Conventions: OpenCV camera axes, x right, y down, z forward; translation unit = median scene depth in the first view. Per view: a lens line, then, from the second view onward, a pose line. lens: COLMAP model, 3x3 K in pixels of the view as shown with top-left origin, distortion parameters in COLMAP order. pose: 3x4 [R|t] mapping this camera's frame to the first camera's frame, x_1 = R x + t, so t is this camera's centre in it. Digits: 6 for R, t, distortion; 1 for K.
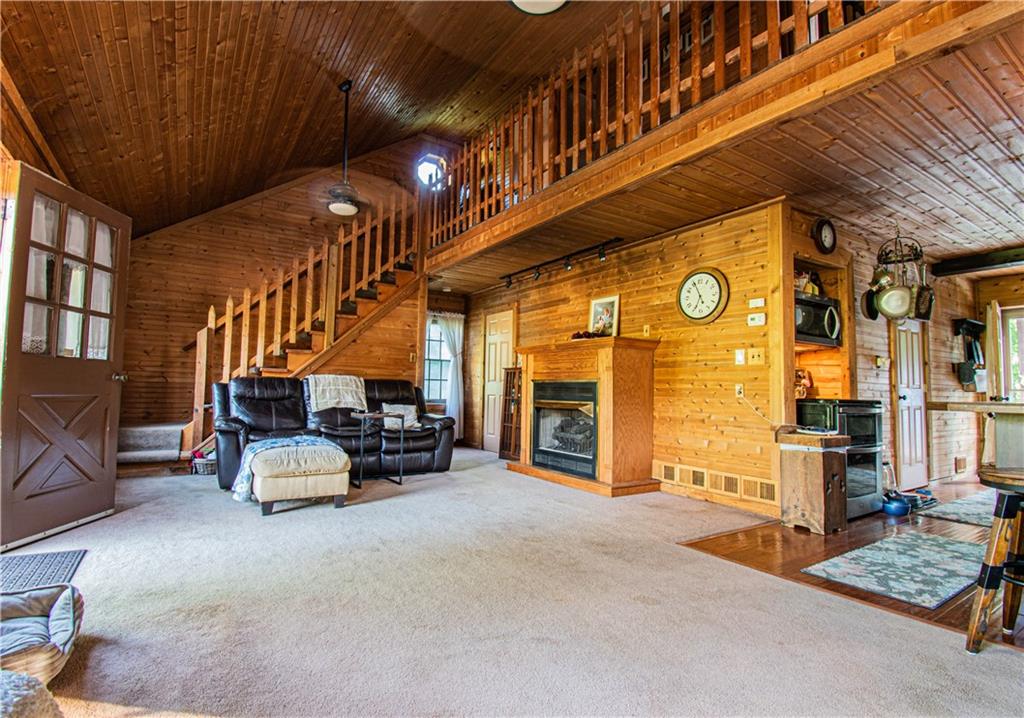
lens RADIAL K [[494.9, 0, 504.8], [0, 494.9, 357.1], [0, 0, 1]] dist [-0.001063, -0.000055]
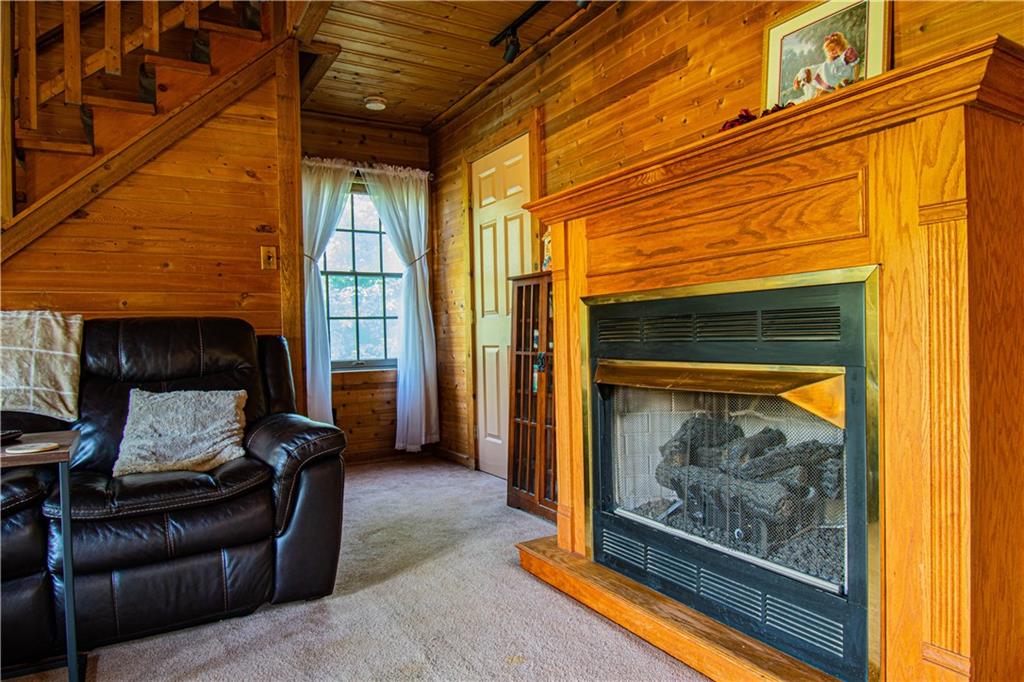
lens RADIAL K [[636.6, 0, 509.8], [0, 636.6, 346.9], [0, 0, 1]] dist [0.030040, 0.000505]
pose [[0.997157, -0.042653, -0.062114, 0.028081], [0.047827, 0.995288, 0.084345, 0.036139], [0.058224, -0.087076, 0.994499, 0.518551]]
